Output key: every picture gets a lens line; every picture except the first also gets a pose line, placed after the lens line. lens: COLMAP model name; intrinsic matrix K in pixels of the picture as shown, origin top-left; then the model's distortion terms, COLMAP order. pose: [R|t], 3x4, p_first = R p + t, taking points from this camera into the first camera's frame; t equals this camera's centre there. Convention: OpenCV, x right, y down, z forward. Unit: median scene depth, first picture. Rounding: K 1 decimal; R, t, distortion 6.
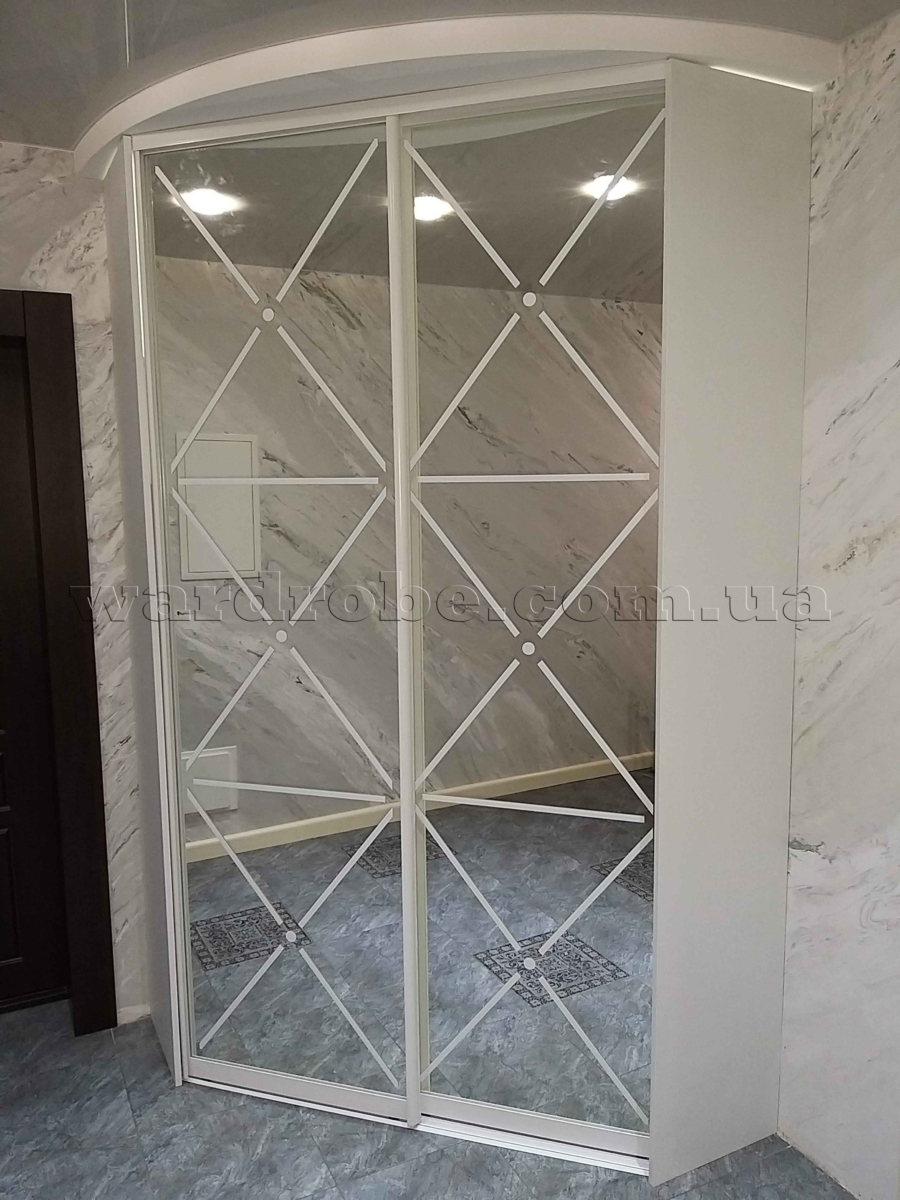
lens RADIAL K [[952.3, 0, 450.0], [0, 952.3, 600.0], [0, 0, 1]] dist [-0.014353, -0.000812]
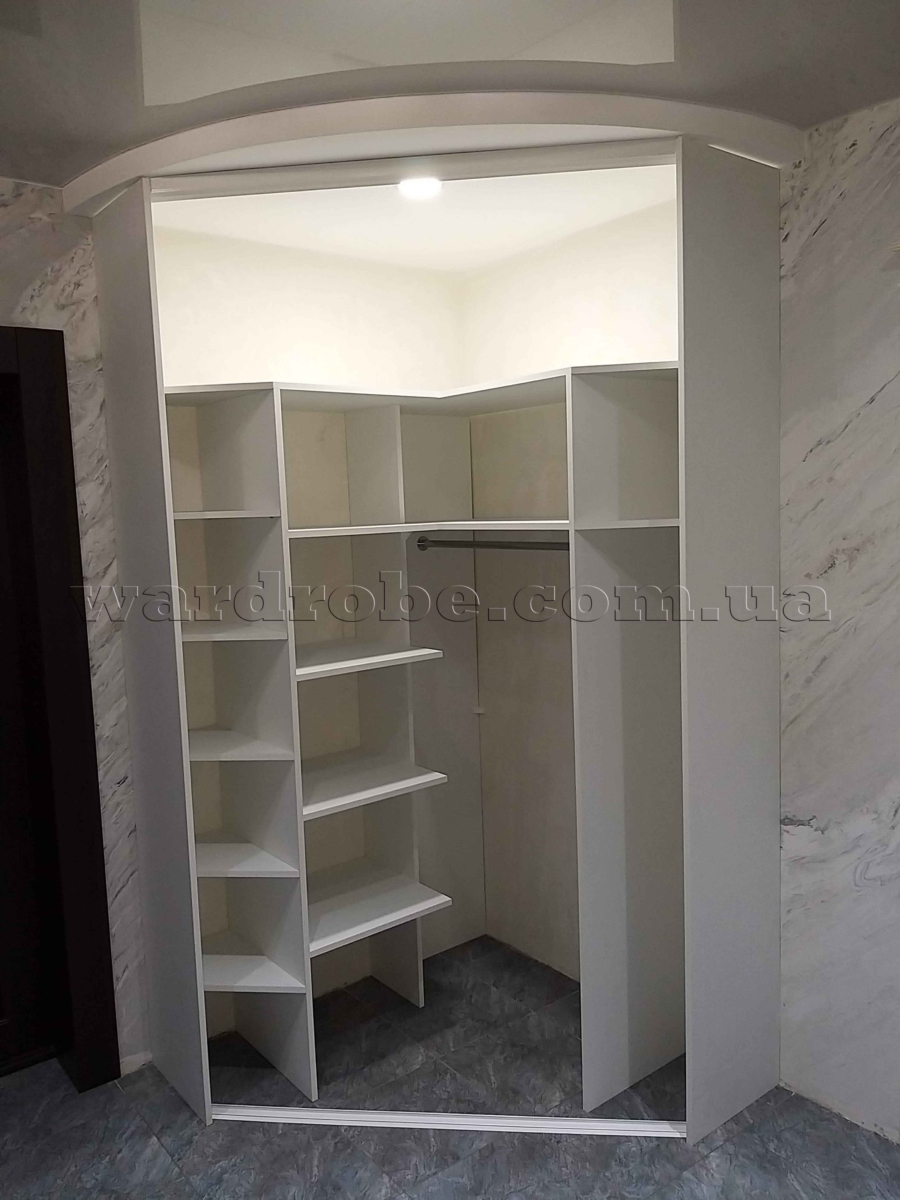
lens RADIAL K [[949.6, 0, 450.0], [0, 949.6, 600.0], [0, 0, 1]] dist [-0.004496, -0.008192]
pose [[0.980216, -0.042096, 0.193402, -0.223592], [0.048093, 0.998493, -0.026420, 0.003794], [-0.191999, 0.035199, 0.980764, -0.040796]]
